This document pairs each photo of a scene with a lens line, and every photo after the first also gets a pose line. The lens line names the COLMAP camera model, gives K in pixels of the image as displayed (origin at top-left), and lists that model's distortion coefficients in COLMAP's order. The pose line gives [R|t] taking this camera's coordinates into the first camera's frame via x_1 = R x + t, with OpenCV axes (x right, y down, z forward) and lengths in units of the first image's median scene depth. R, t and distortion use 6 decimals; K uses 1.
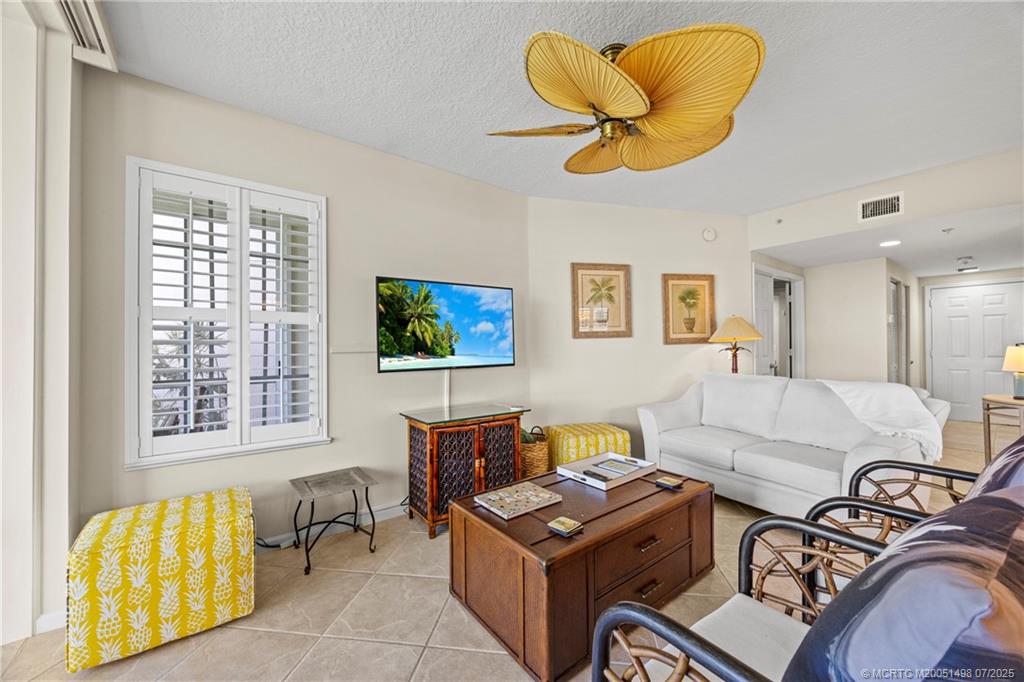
lens RADIAL K [[390.7, 0, 514.1], [0, 390.7, 342.7], [0, 0, 1]] dist [-0.001873, -0.000077]
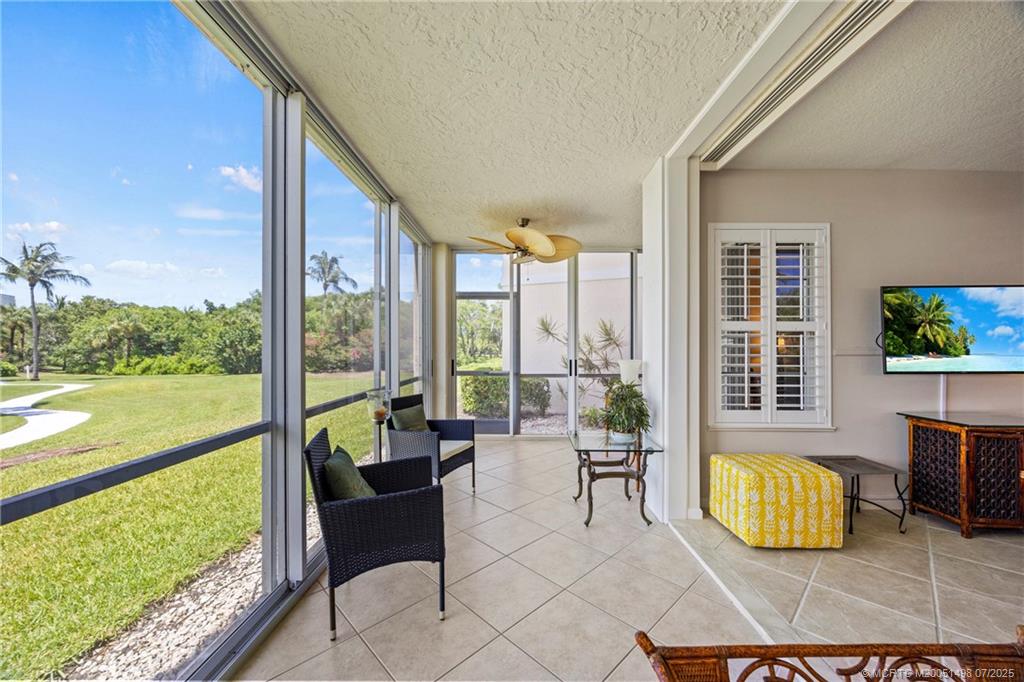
lens RADIAL K [[390.7, 0, 514.1], [0, 390.7, 342.7], [0, 0, 1]] dist [-0.001873, -0.000077]
pose [[0.790982, 0.003502, -0.611830, -0.460048], [-0.002182, 0.999993, 0.002903, -0.011313], [0.611836, -0.000961, 0.790984, -0.469205]]
